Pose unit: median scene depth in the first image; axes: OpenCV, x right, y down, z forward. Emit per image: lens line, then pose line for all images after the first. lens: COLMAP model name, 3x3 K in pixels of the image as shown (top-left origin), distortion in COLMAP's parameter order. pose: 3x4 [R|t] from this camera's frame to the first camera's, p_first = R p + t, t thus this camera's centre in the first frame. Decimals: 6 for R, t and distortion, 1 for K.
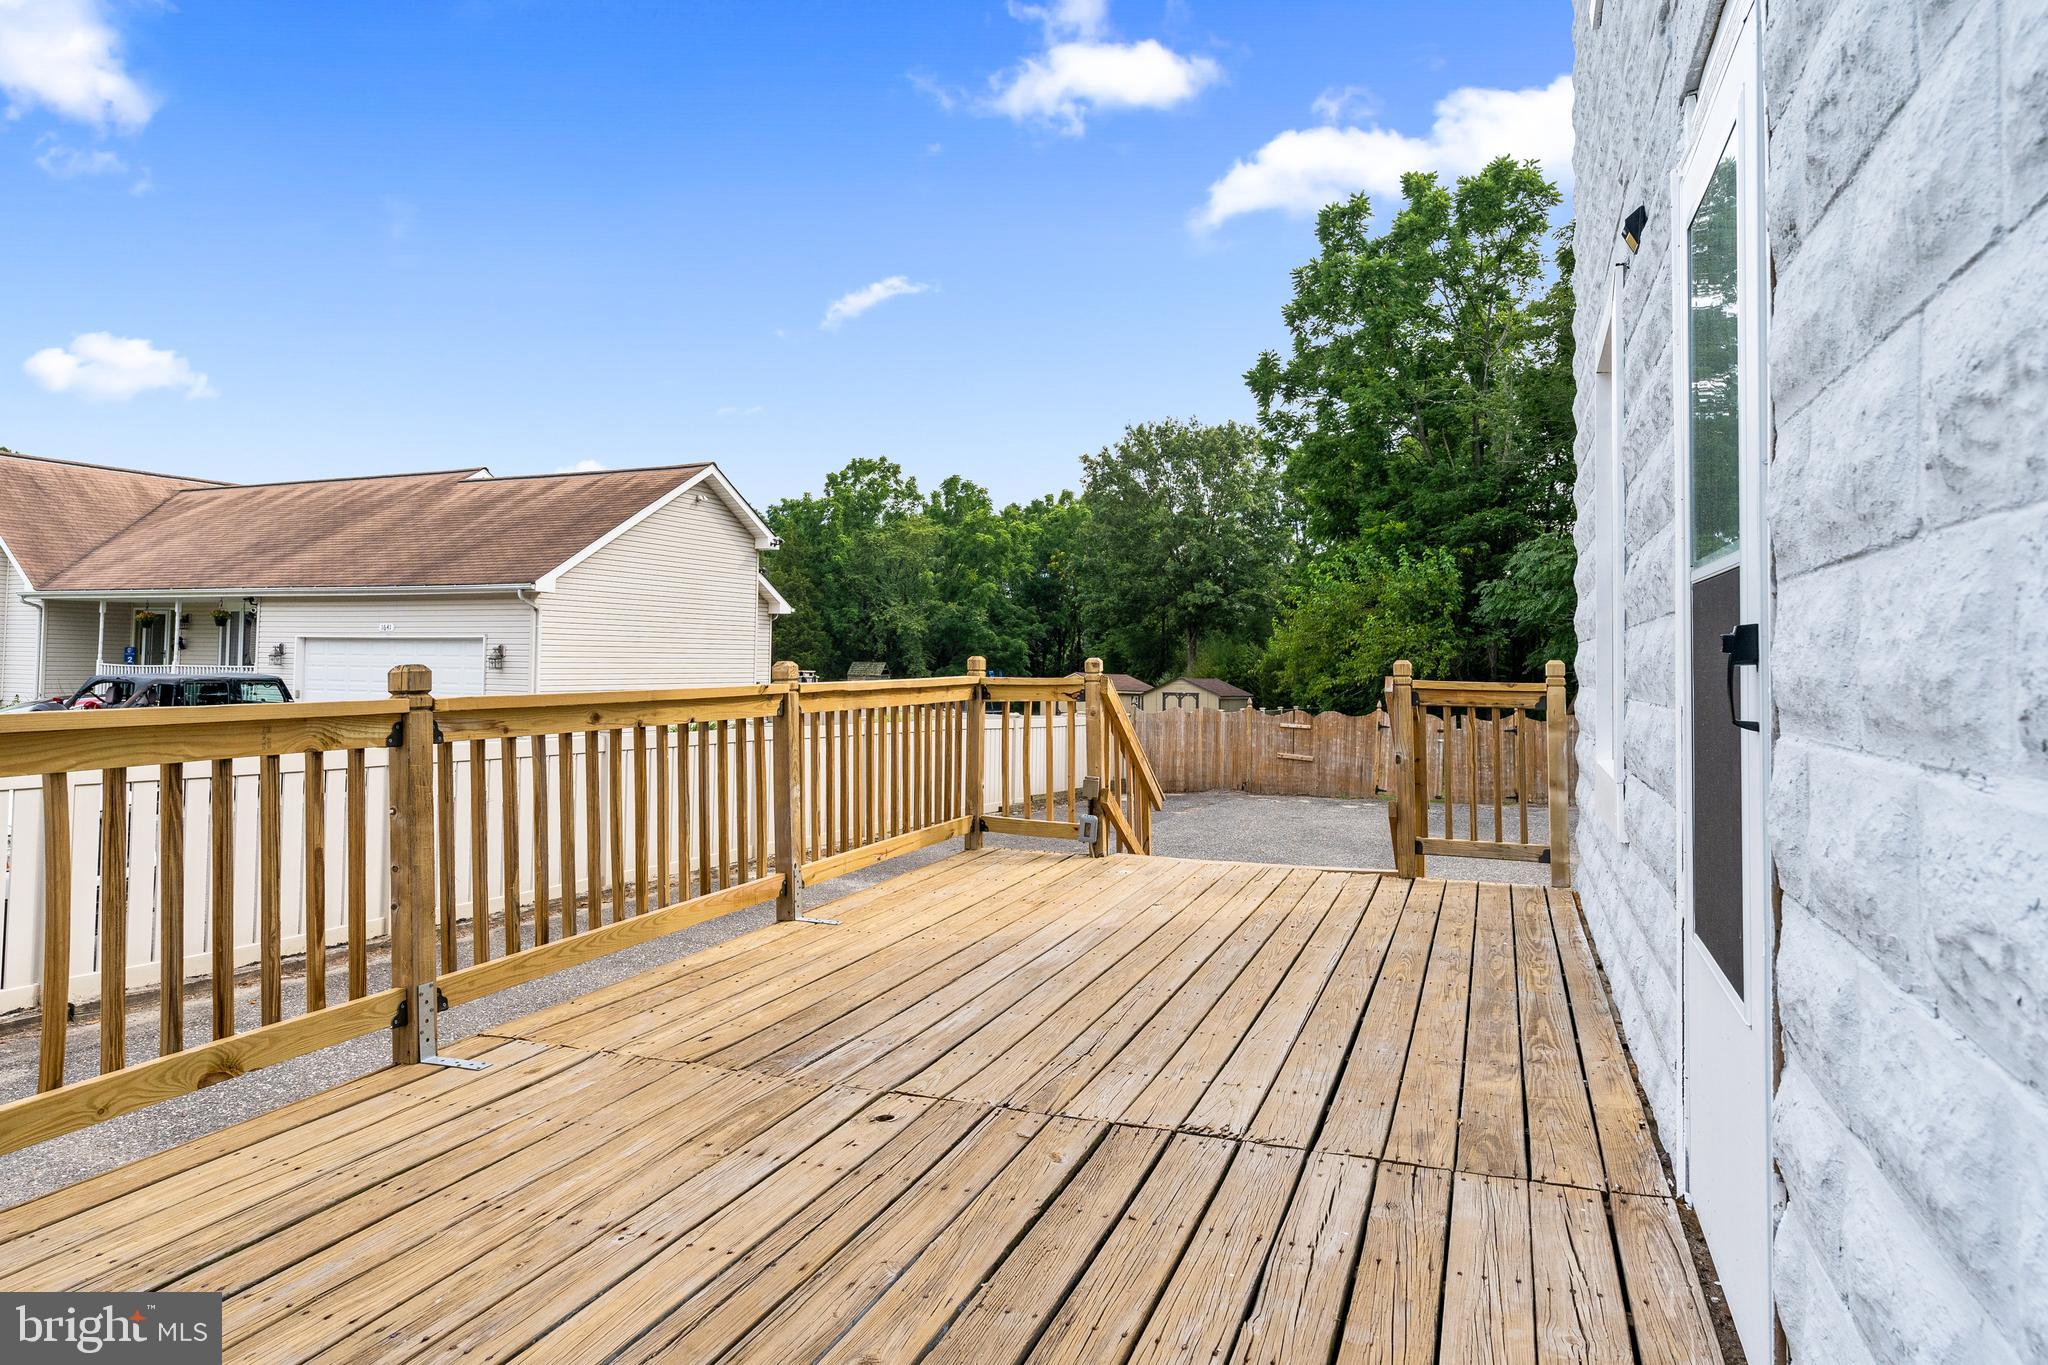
lens RADIAL K [[1217.6, 0, 1022.2], [0, 1217.6, 600.6], [0, 0, 1]] dist [-0.003976, -0.000224]
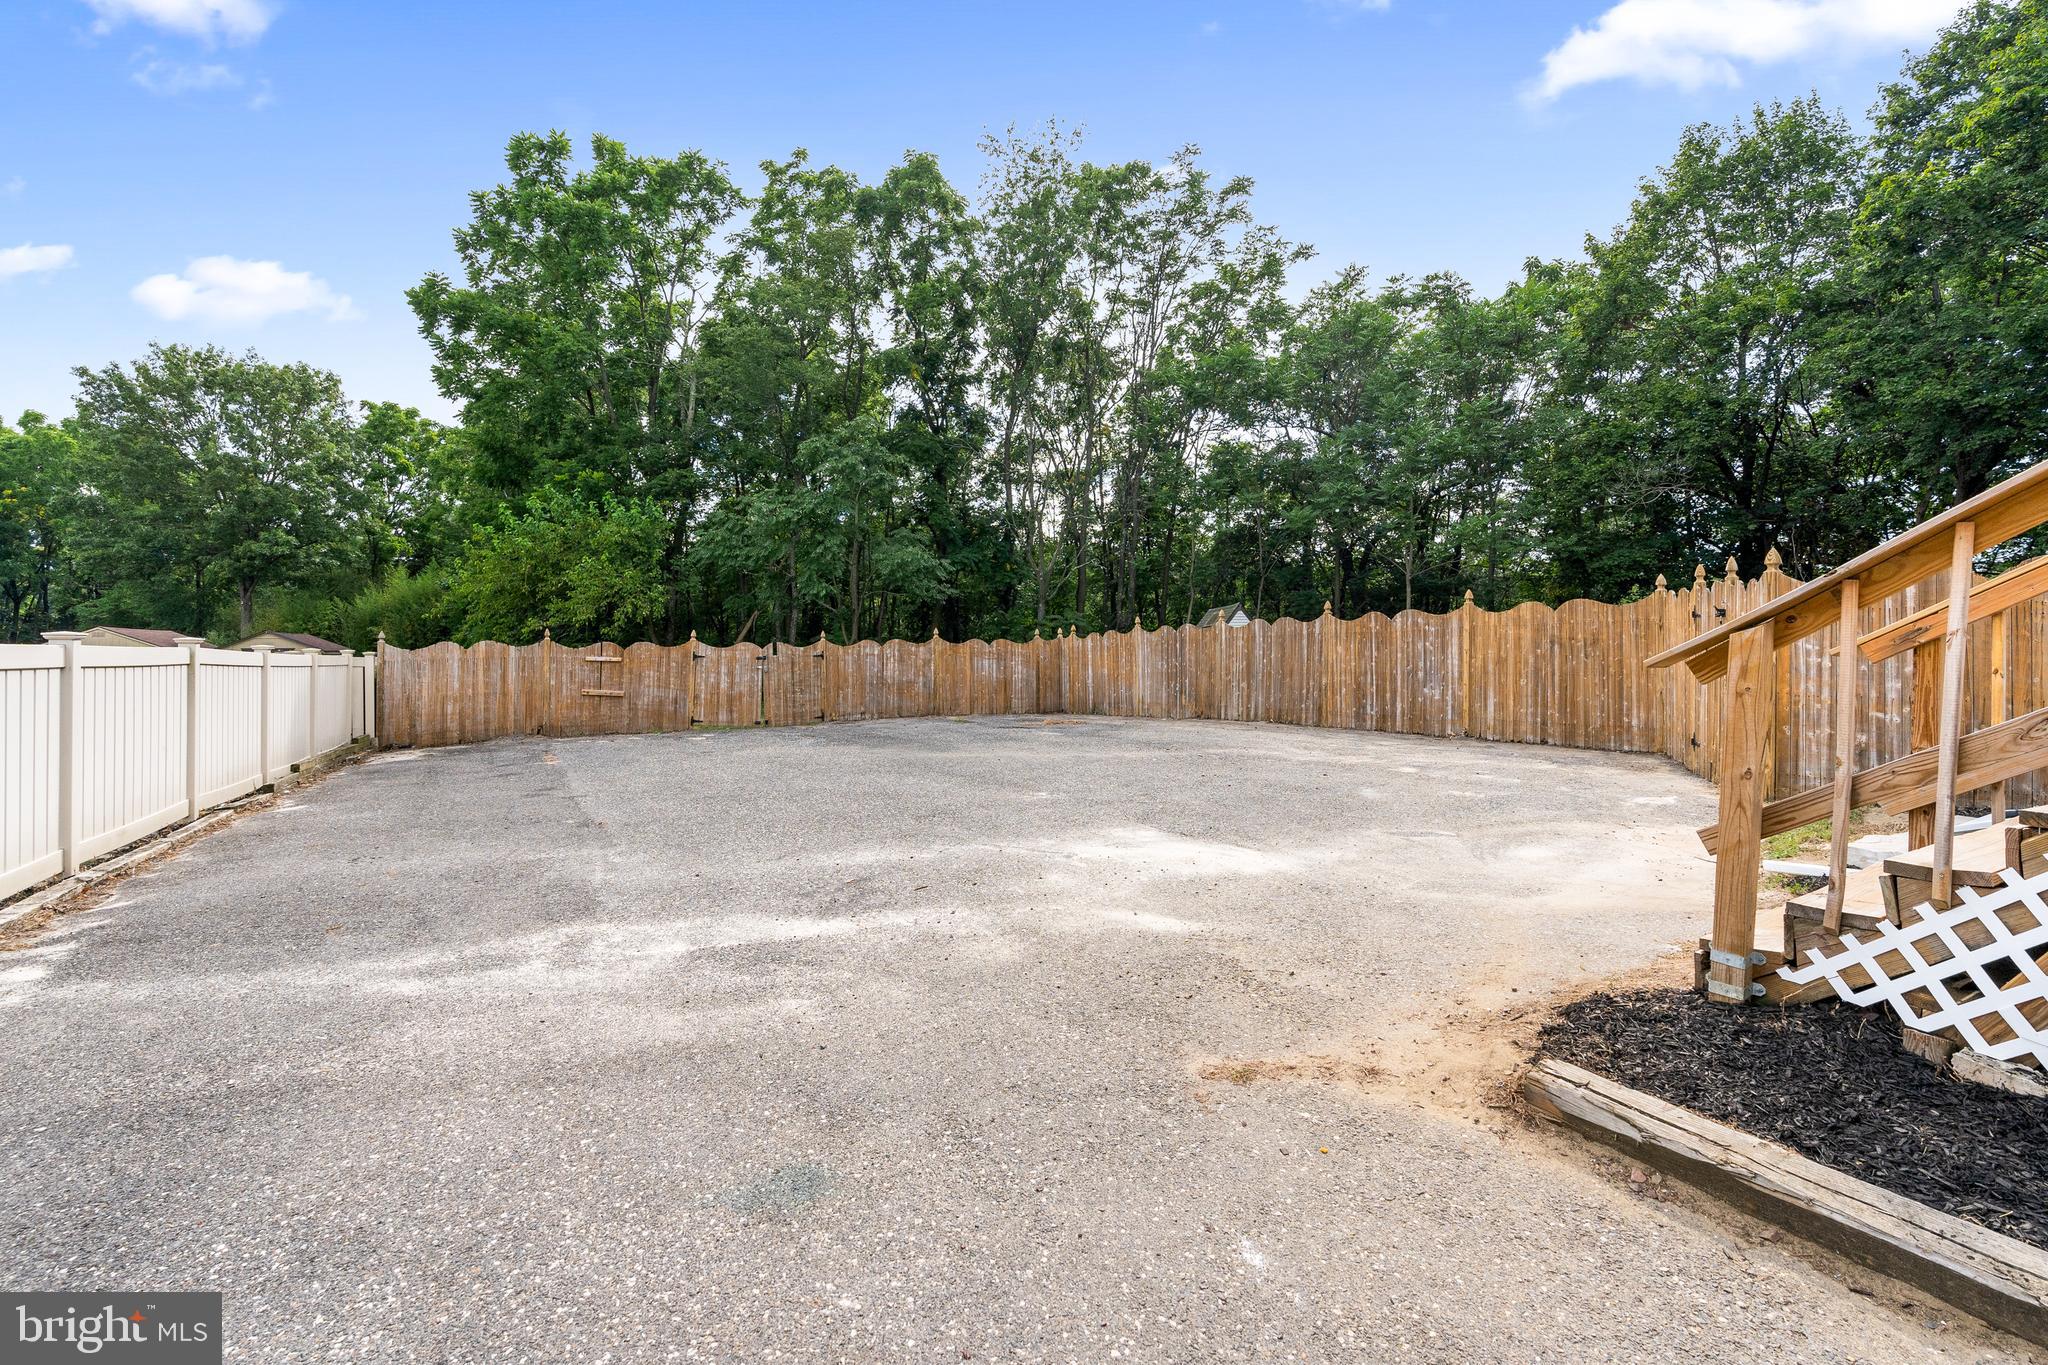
lens RADIAL K [[943.3, 0, 1033.6], [0, 943.3, 635.6], [0, 0, 1]] dist [-0.007886, 0.003036]
pose [[0.630091, -0.009546, 0.776462, -0.076391], [-0.033873, 0.998635, 0.039765, 0.029986], [-0.775782, -0.051357, 0.628908, 0.198478]]
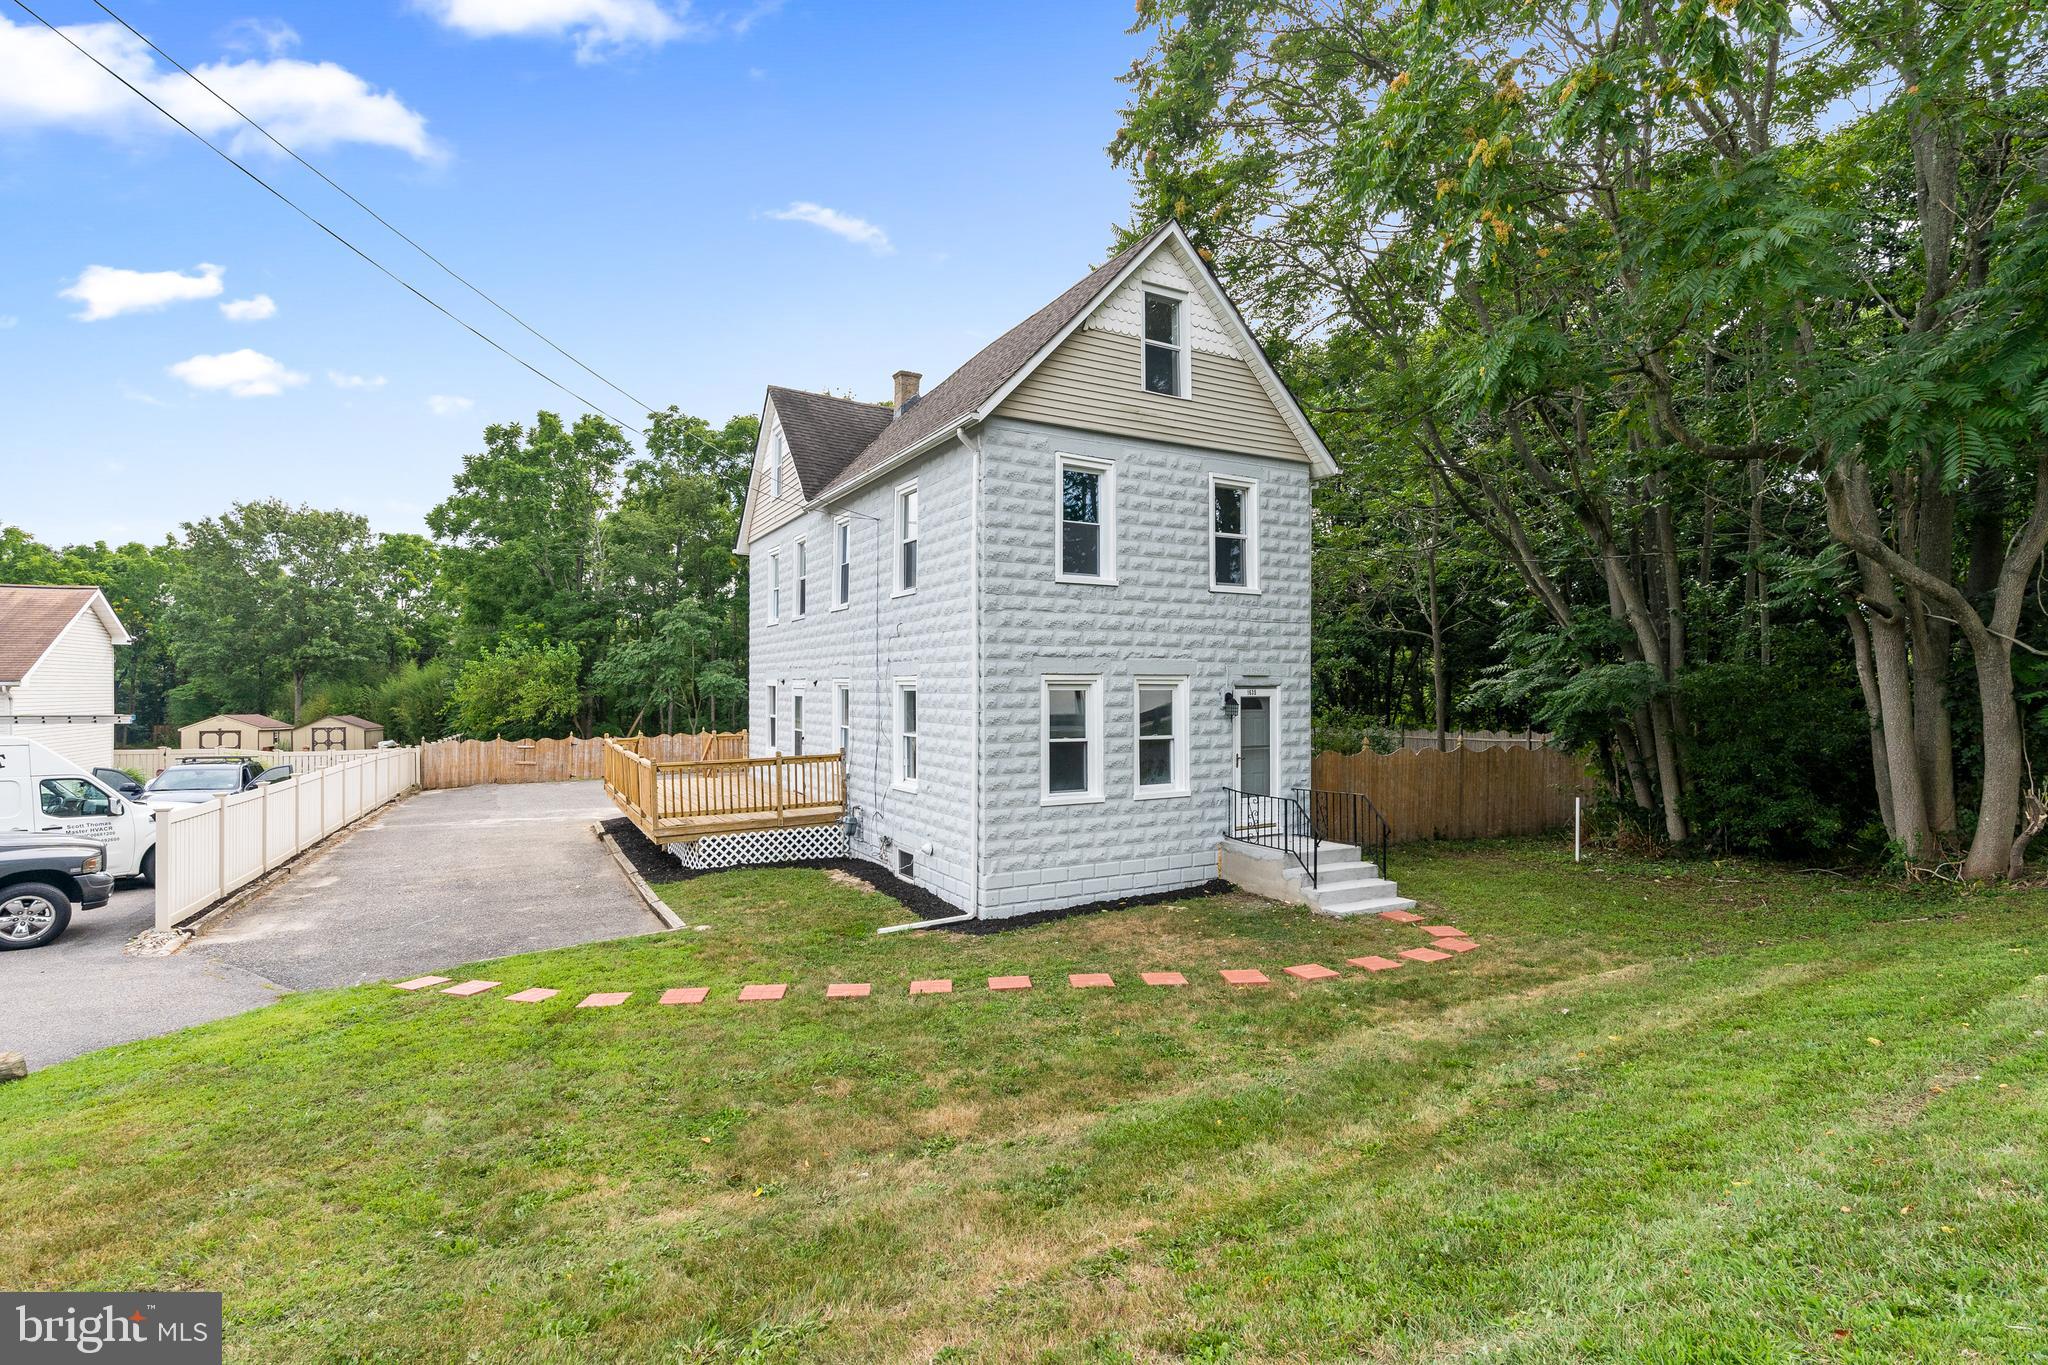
lens RADIAL K [[943.3, 0, 1013.1], [0, 943.3, 679.9], [0, 0, 1]] dist [-0.007886, 0.003036]
pose [[0.639117, -0.008789, 0.769060, -0.272543], [-0.027240, 0.999049, 0.034055, -0.047371], [-0.768627, -0.042715, 0.638269, -0.341433]]
